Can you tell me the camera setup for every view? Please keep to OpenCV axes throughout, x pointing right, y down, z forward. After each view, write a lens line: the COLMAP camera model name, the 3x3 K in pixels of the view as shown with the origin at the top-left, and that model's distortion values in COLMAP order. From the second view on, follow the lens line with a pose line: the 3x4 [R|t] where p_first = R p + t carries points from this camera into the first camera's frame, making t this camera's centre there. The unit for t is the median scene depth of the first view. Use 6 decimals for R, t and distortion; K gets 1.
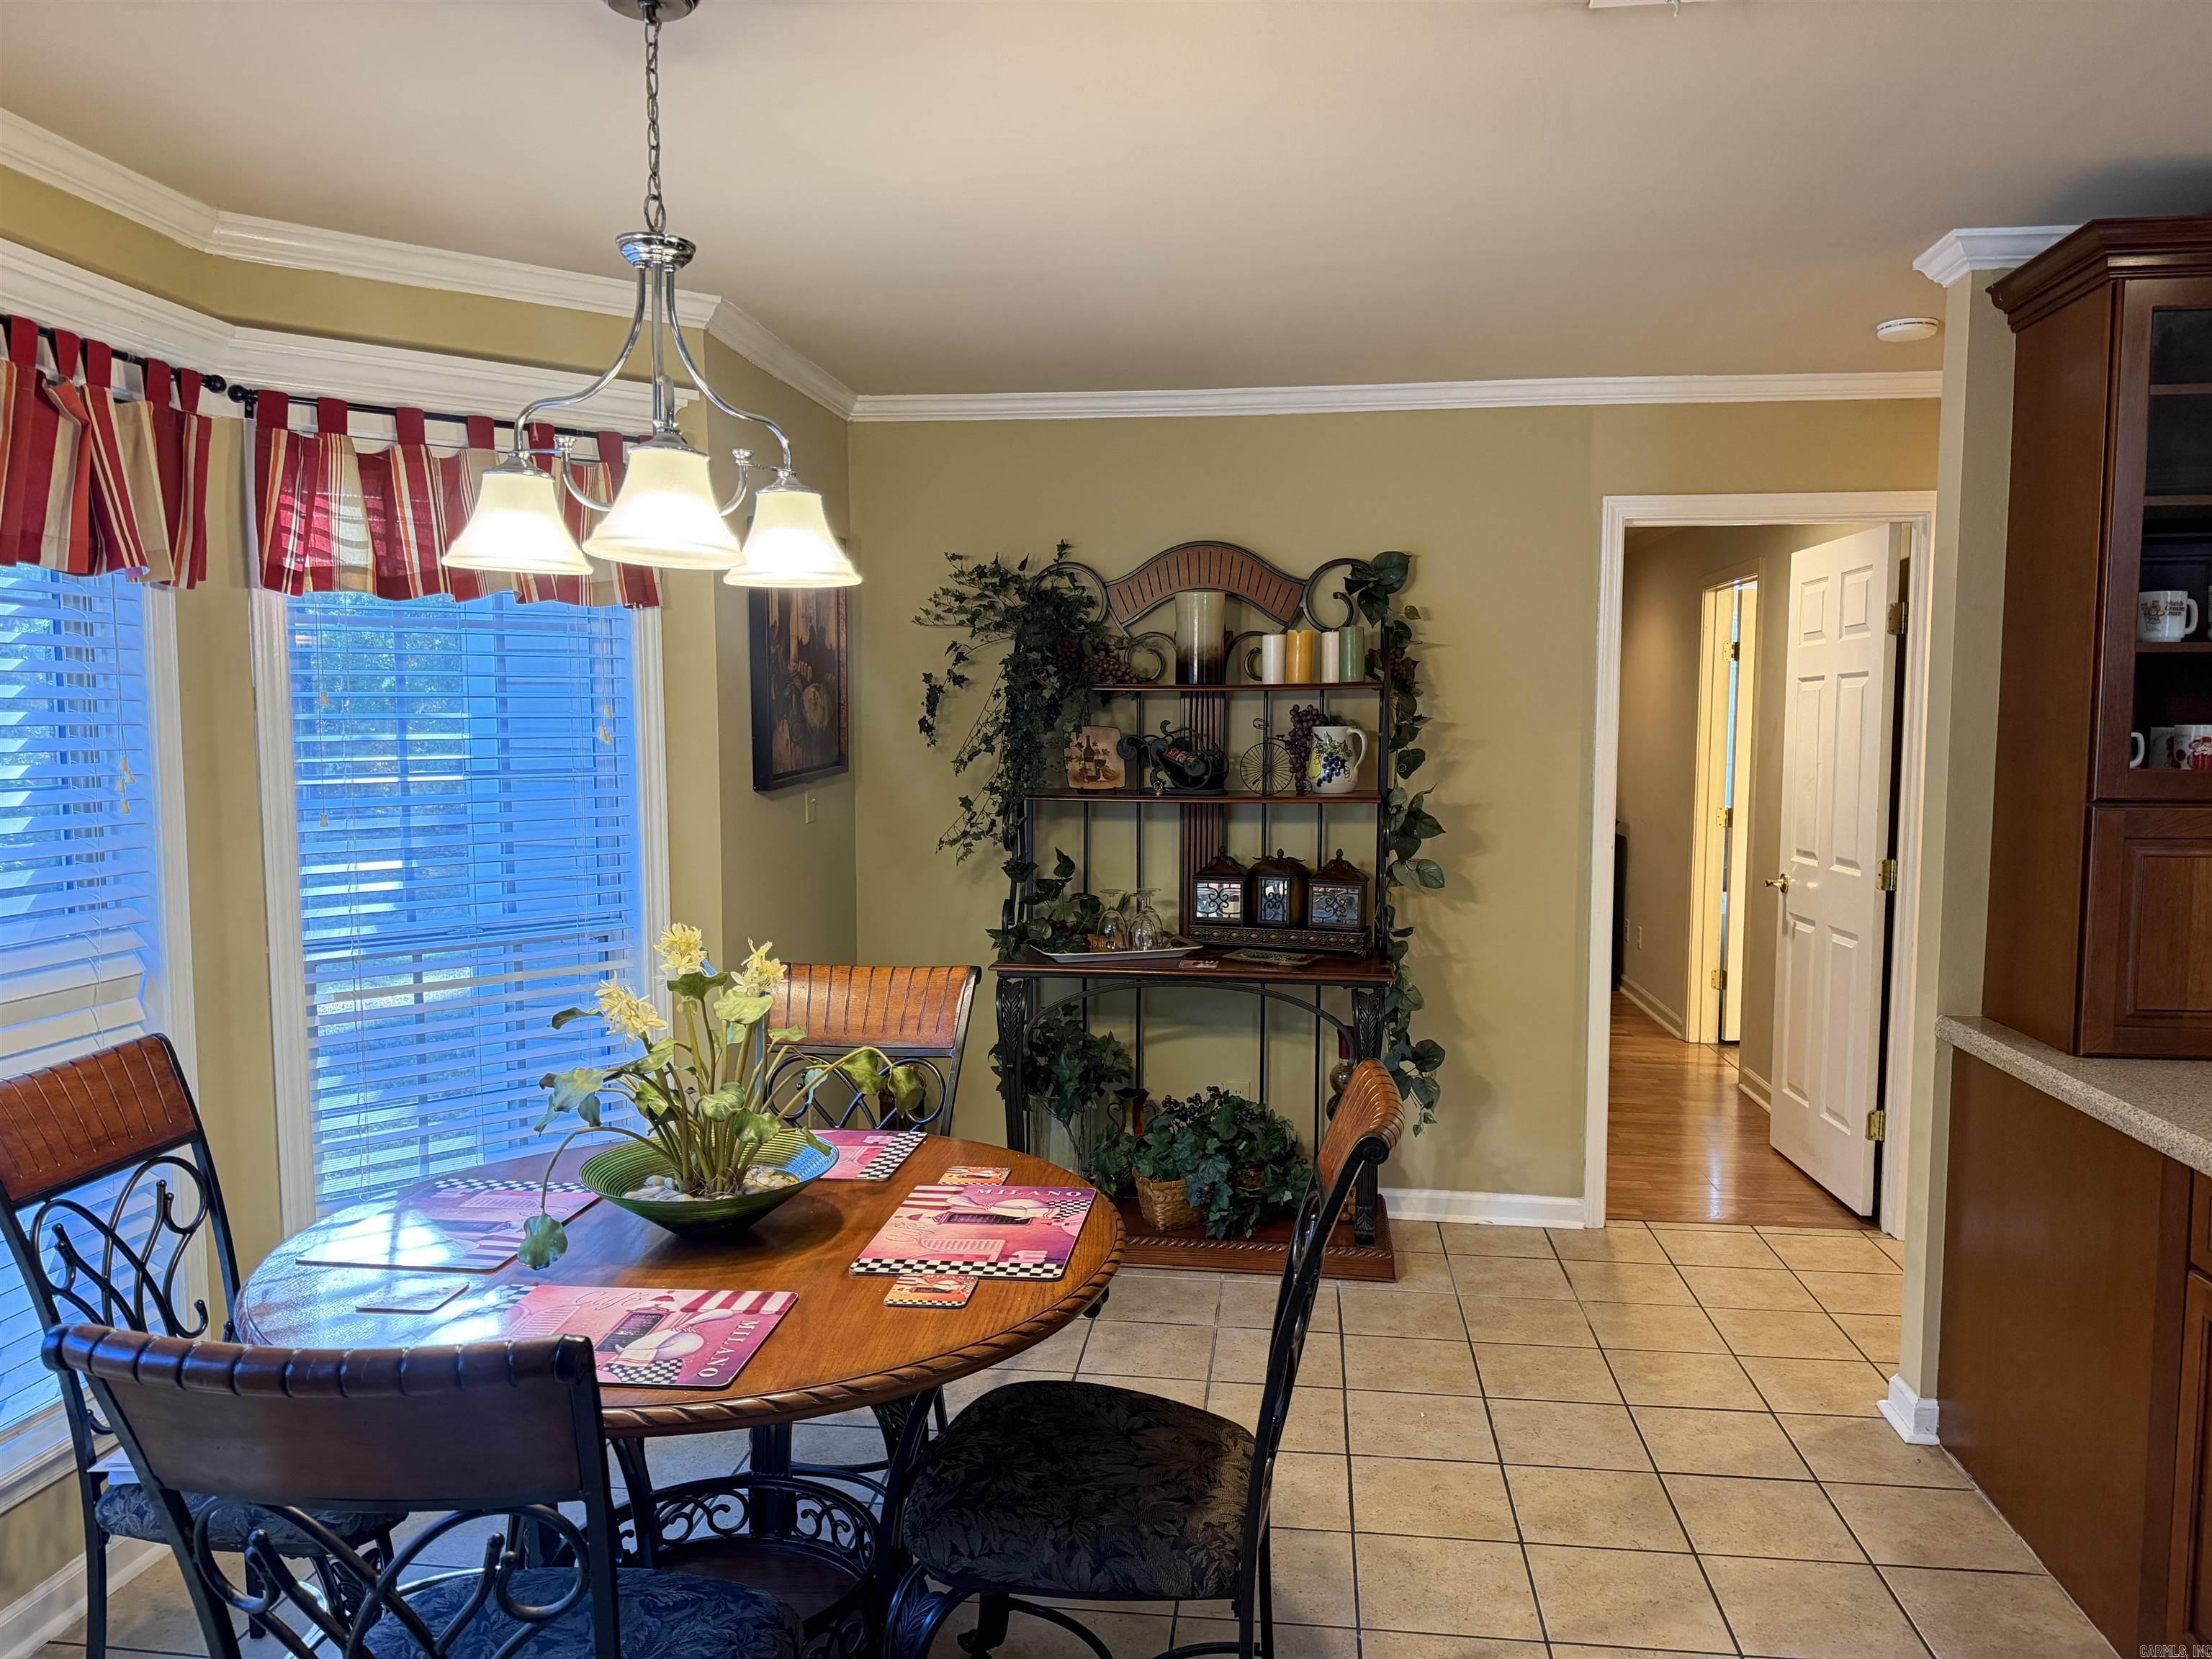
lens RADIAL K [[1569.4, 0, 1076.0], [0, 1569.4, 838.1], [0, 0, 1]] dist [-0.005275, -0.005180]
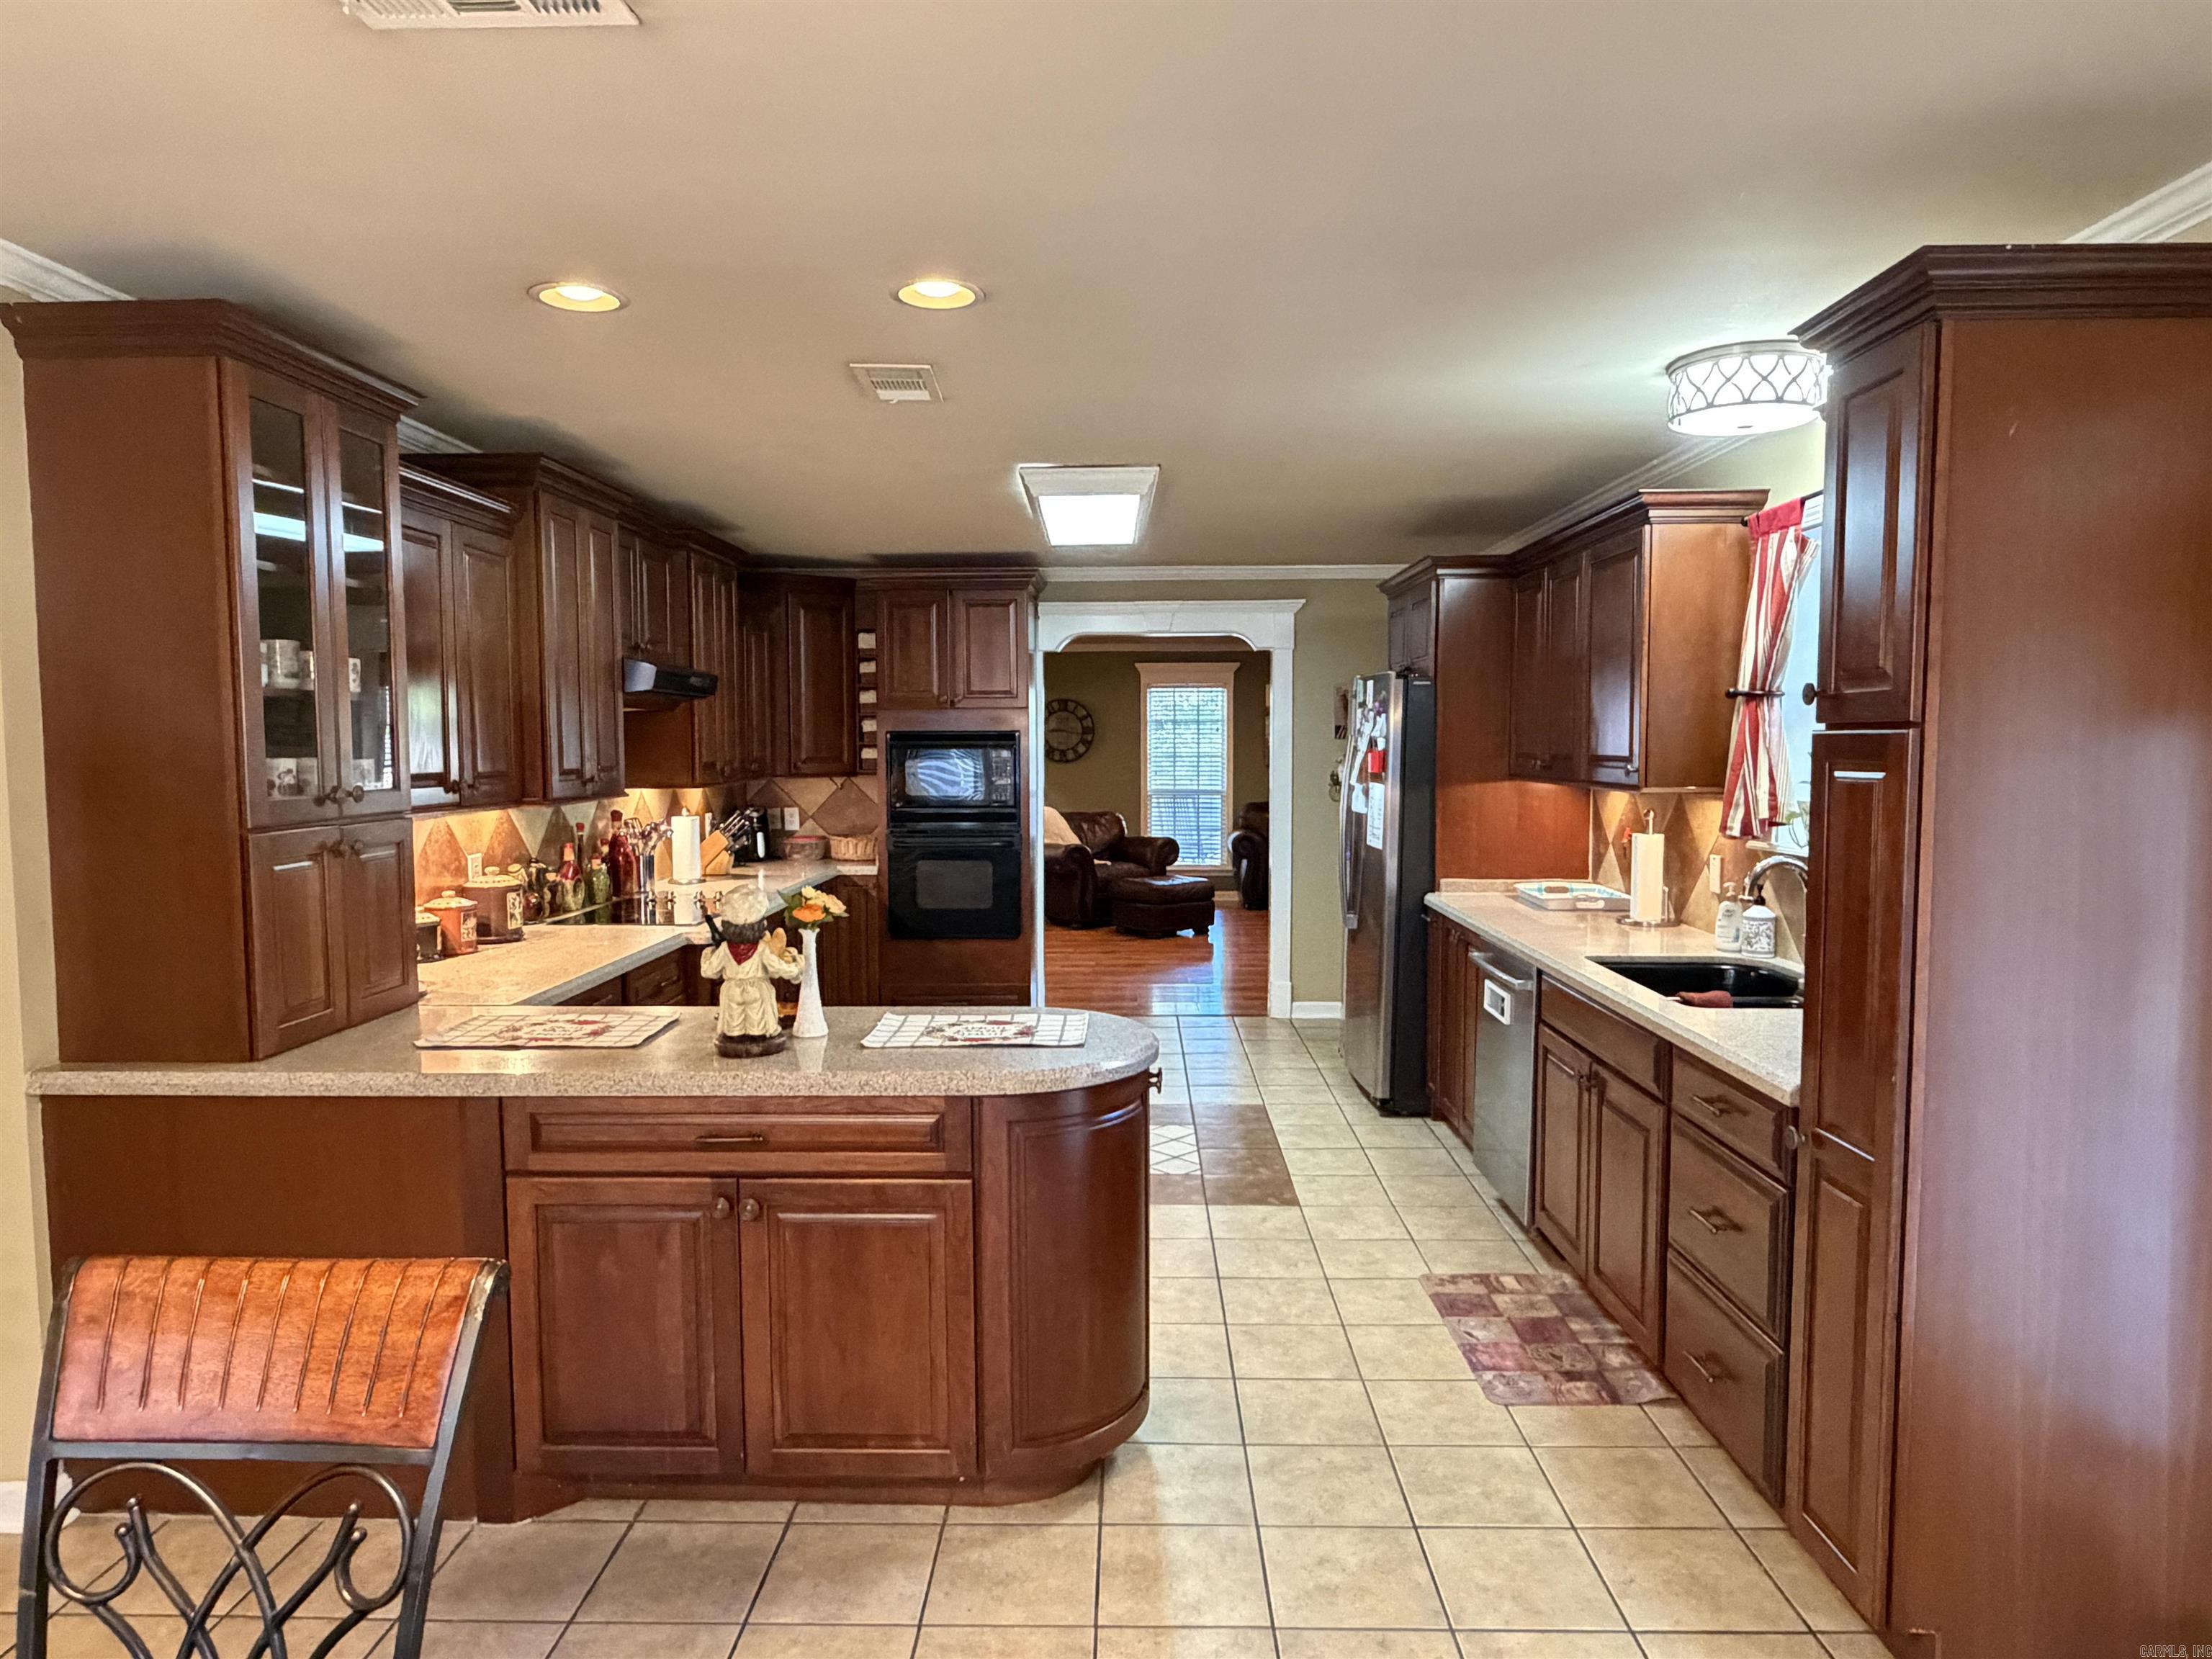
lens RADIAL K [[1370.7, 0, 1097.8], [0, 1370.7, 830.3], [0, 0, 1]] dist [-0.001406, -0.000474]
pose [[-0.103222, -0.066701, 0.992419, -0.348622], [0.082176, 0.993766, 0.075339, -0.043541], [-0.991258, 0.089329, -0.097098, 0.465541]]
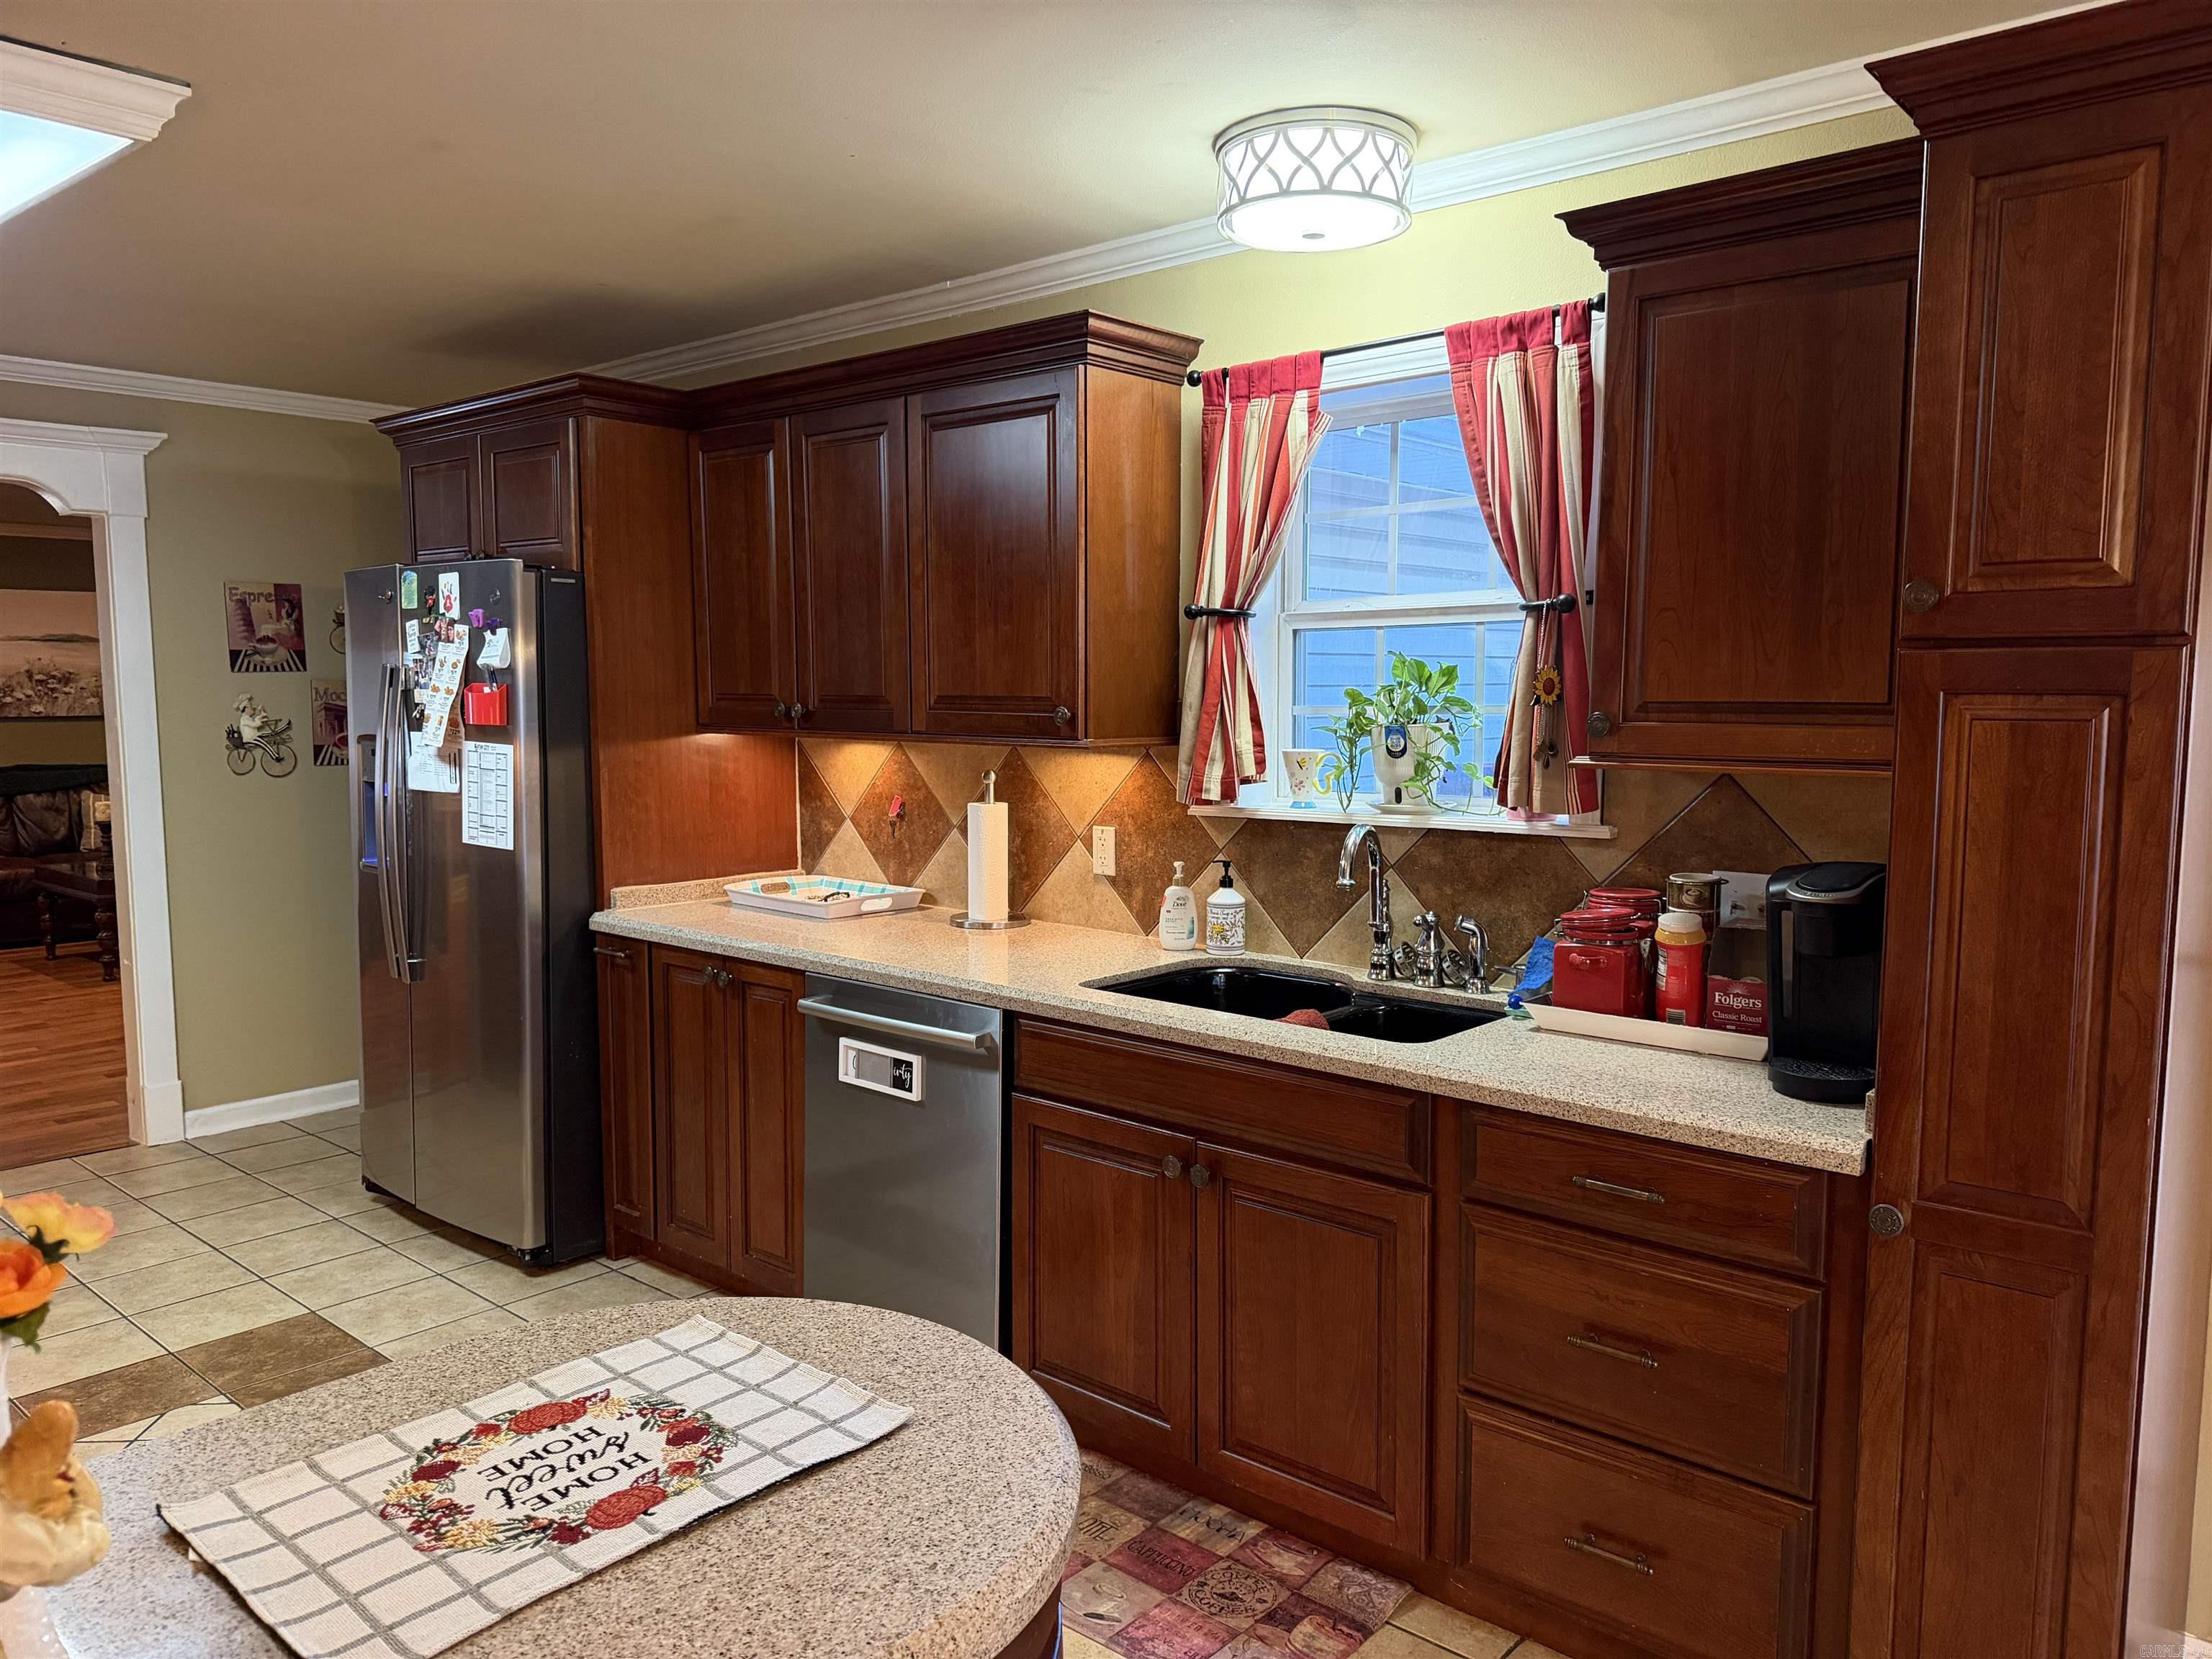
lens RADIAL K [[1561.6, 0, 1110.1], [0, 1561.6, 839.1], [0, 0, 1]] dist [0.071116, -0.102764]
pose [[-0.829979, -0.057168, 0.554857, 0.302677], [0.043186, 0.985162, 0.166103, -0.051722], [-0.556120, 0.161824, -0.815195, 0.694564]]
